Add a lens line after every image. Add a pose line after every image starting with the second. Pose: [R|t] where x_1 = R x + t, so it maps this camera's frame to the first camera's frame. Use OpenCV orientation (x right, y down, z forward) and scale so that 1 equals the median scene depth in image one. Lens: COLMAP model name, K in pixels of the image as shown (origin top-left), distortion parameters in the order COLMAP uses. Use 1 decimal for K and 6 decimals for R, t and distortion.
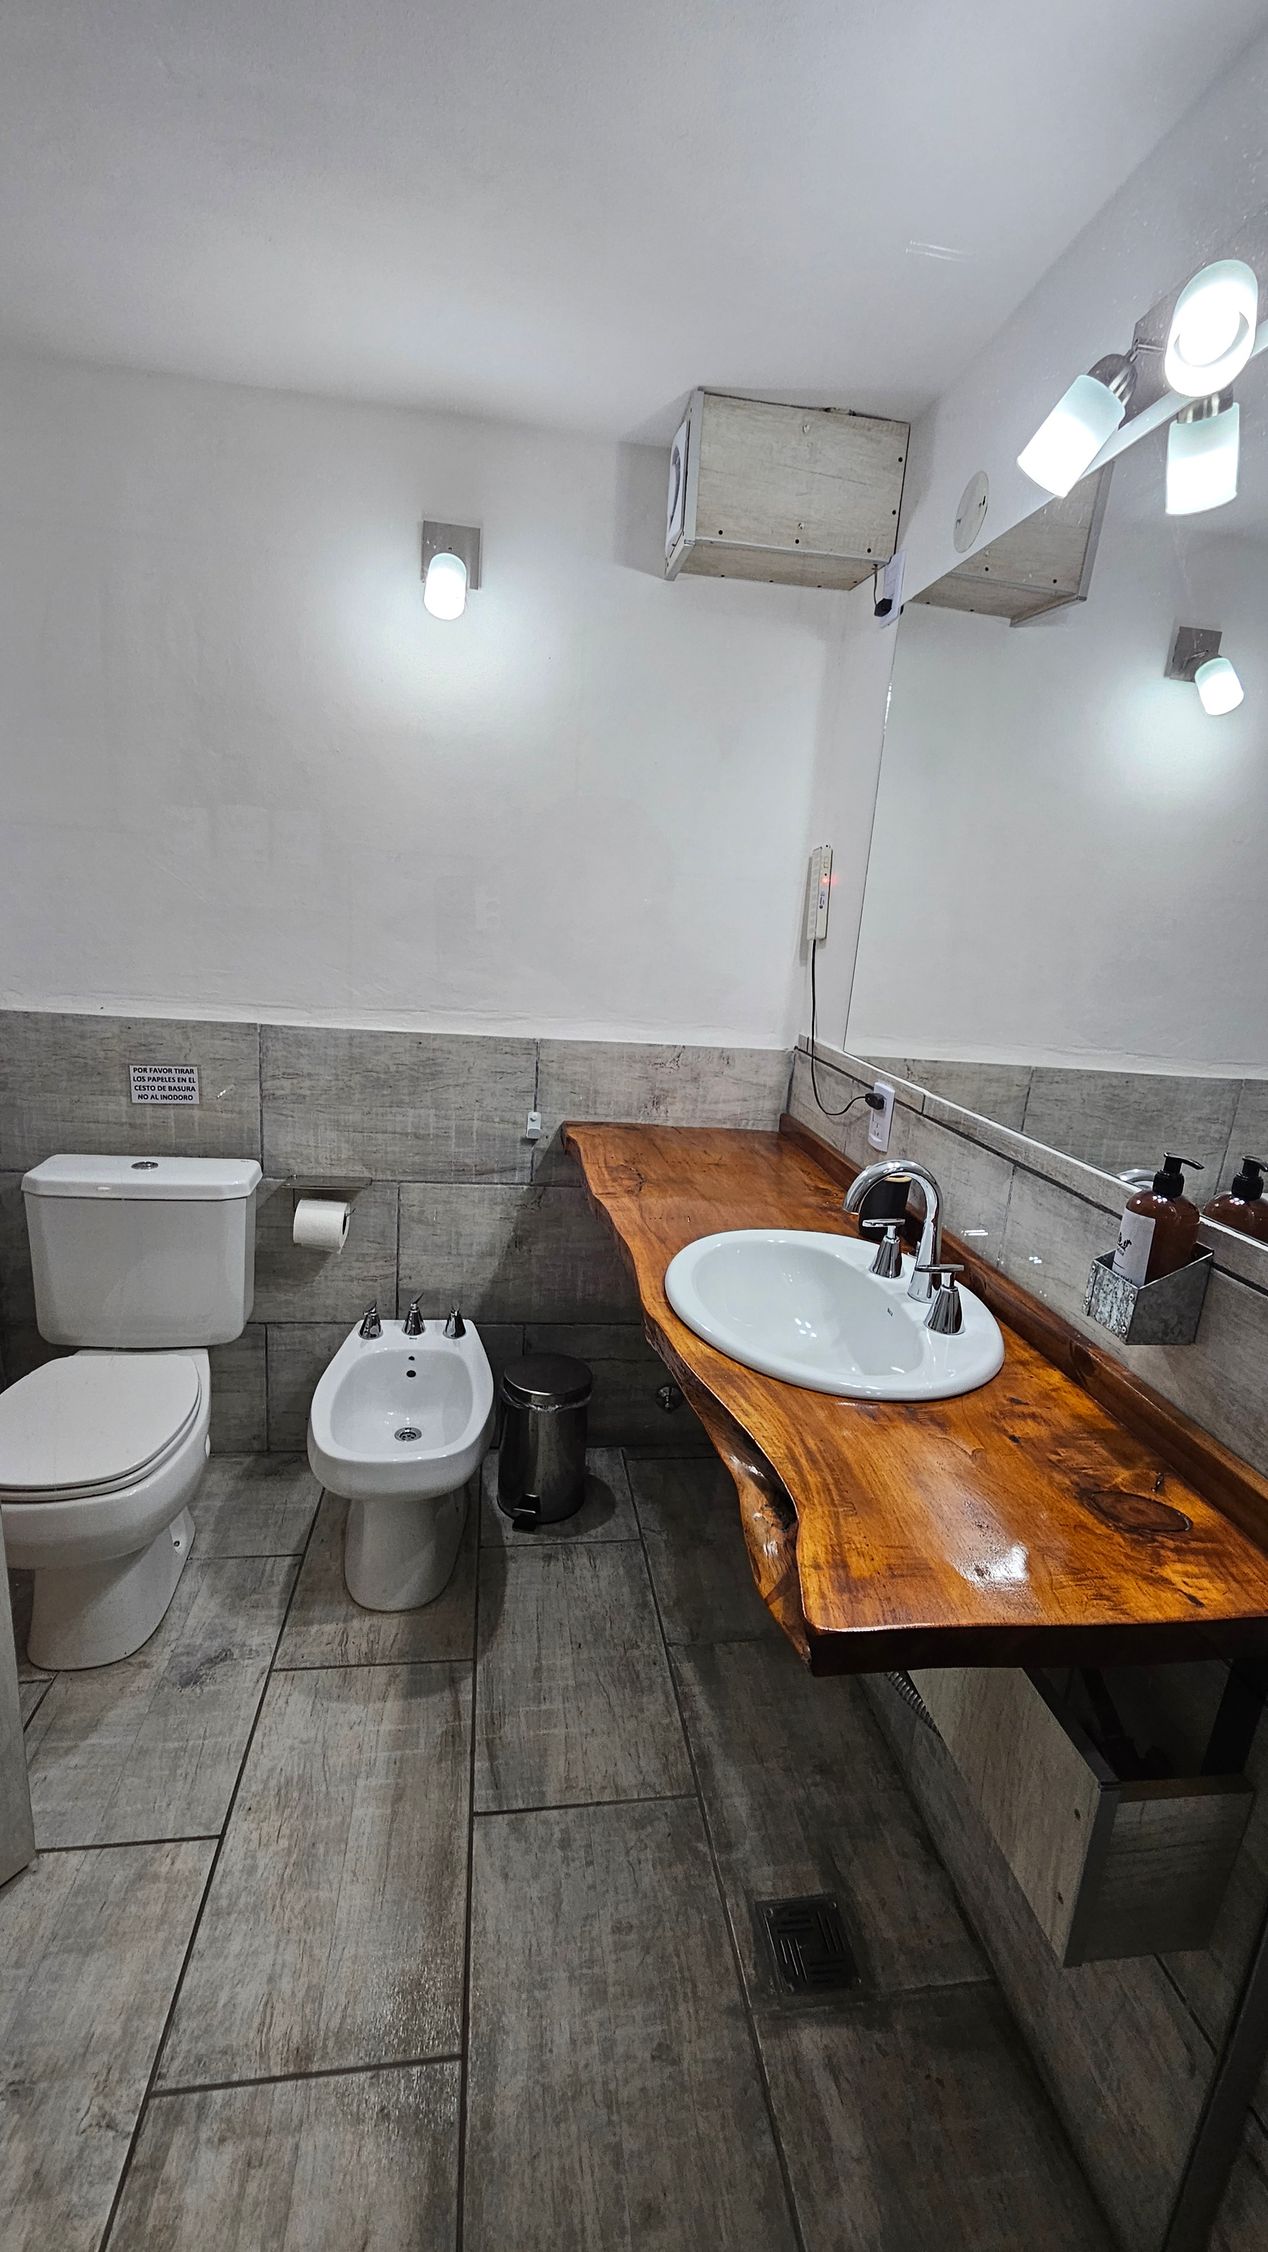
lens RADIAL K [[897.3, 0, 634.0], [0, 897.3, 1126.0], [0, 0, 1]] dist [0.000546, 0.000139]
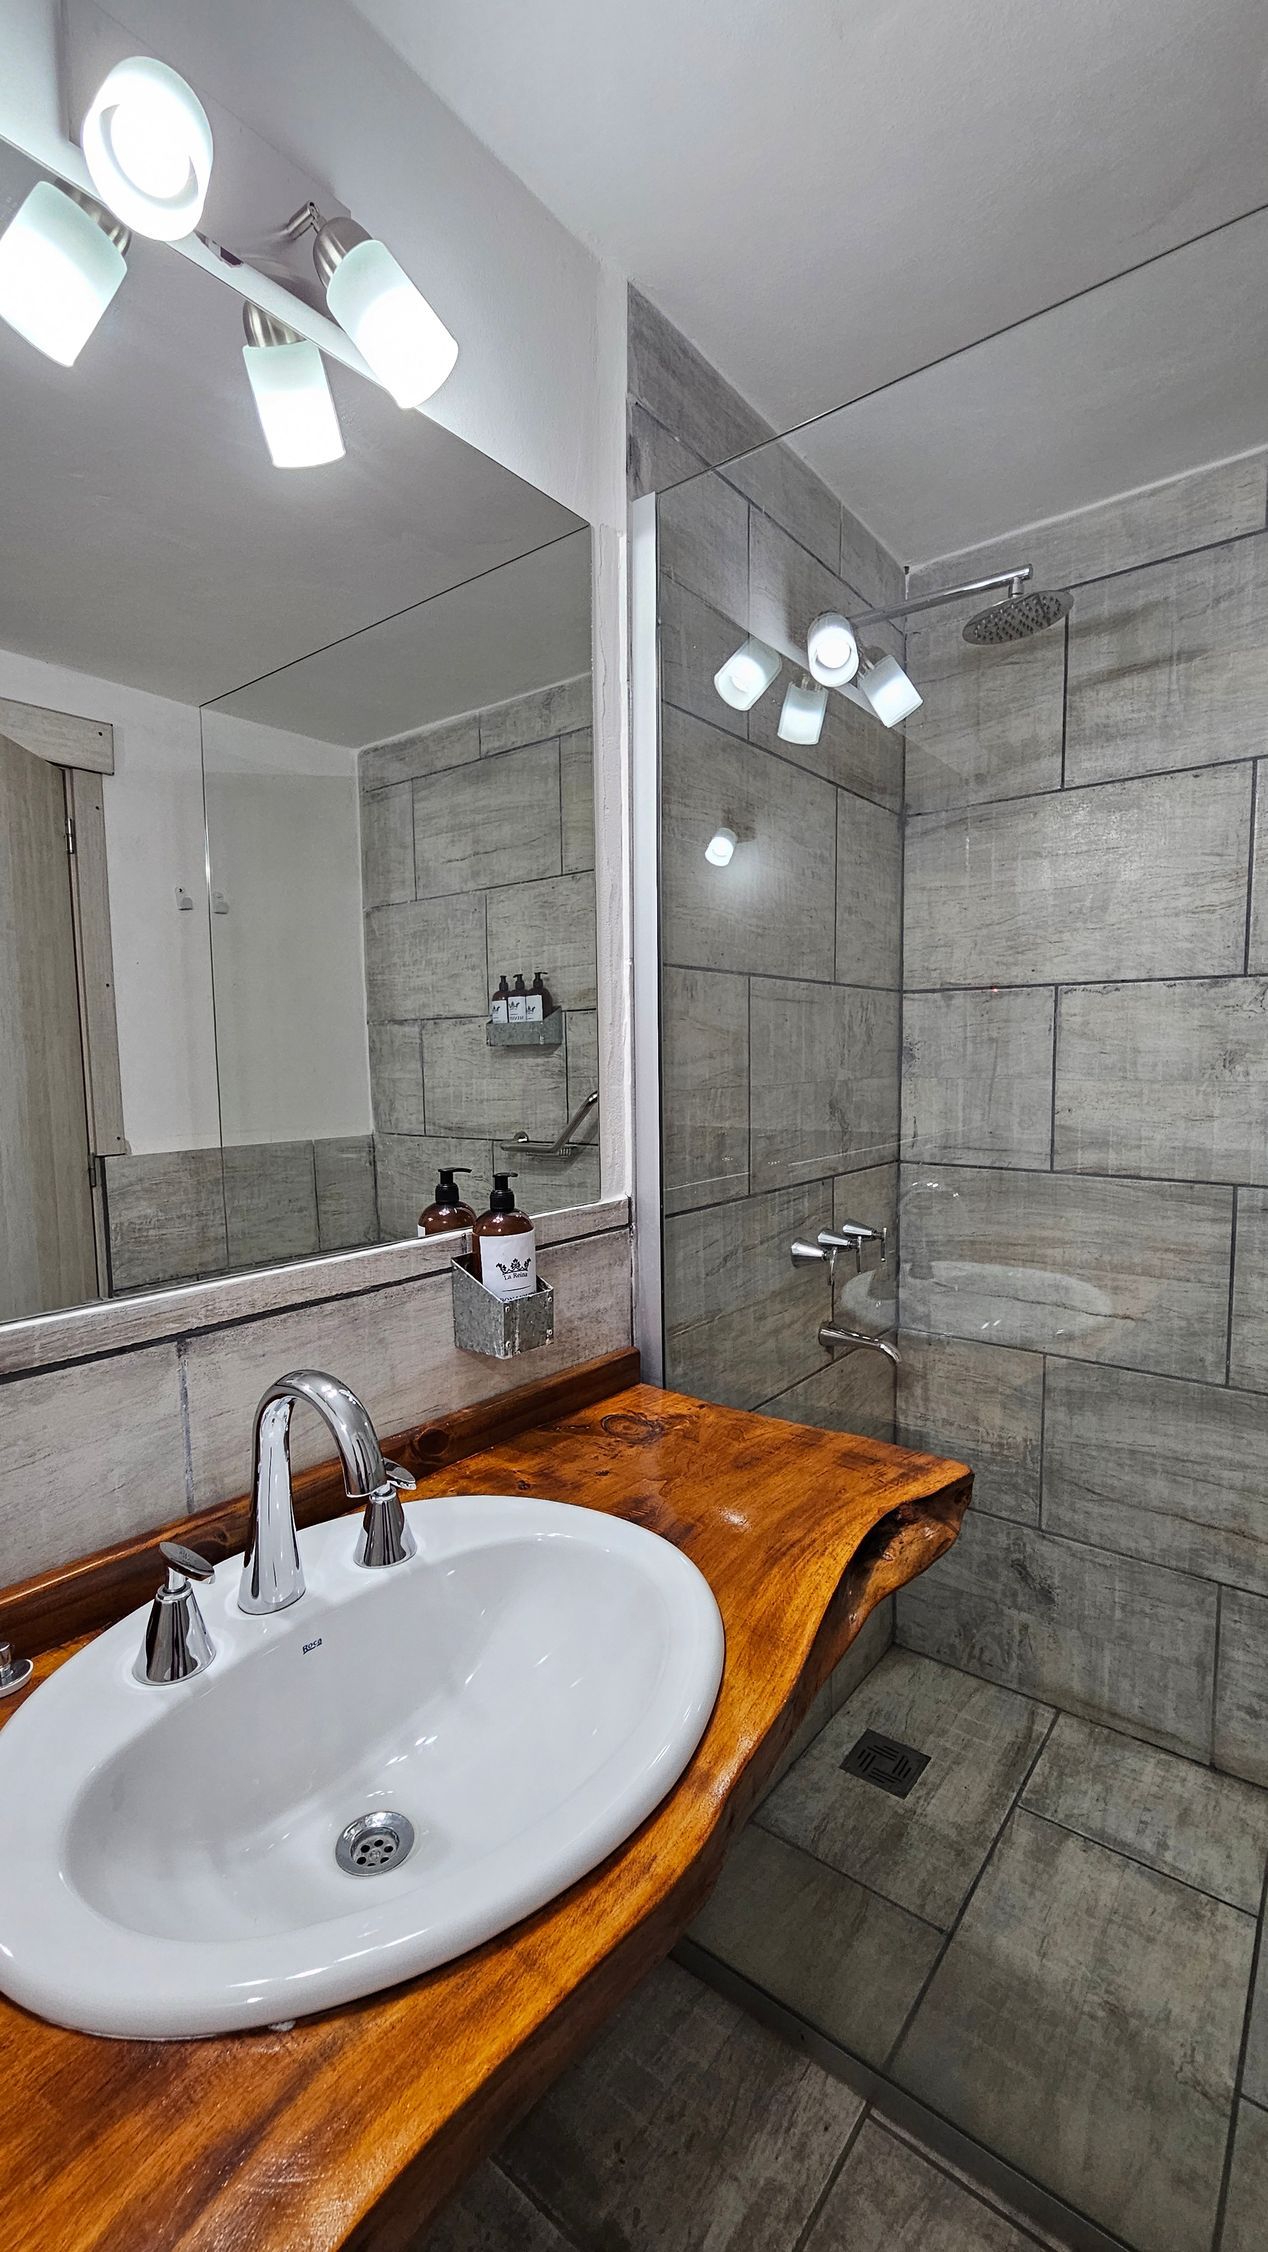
lens RADIAL K [[929.9, 0, 634.0], [0, 929.9, 1126.0], [0, 0, 1]] dist [-0.000255, -0.000005]
pose [[-0.683742, -0.125664, 0.718822, -0.256993], [0.133253, 0.946996, 0.292303, -0.273501], [-0.717454, 0.295646, -0.630756, 1.298536]]
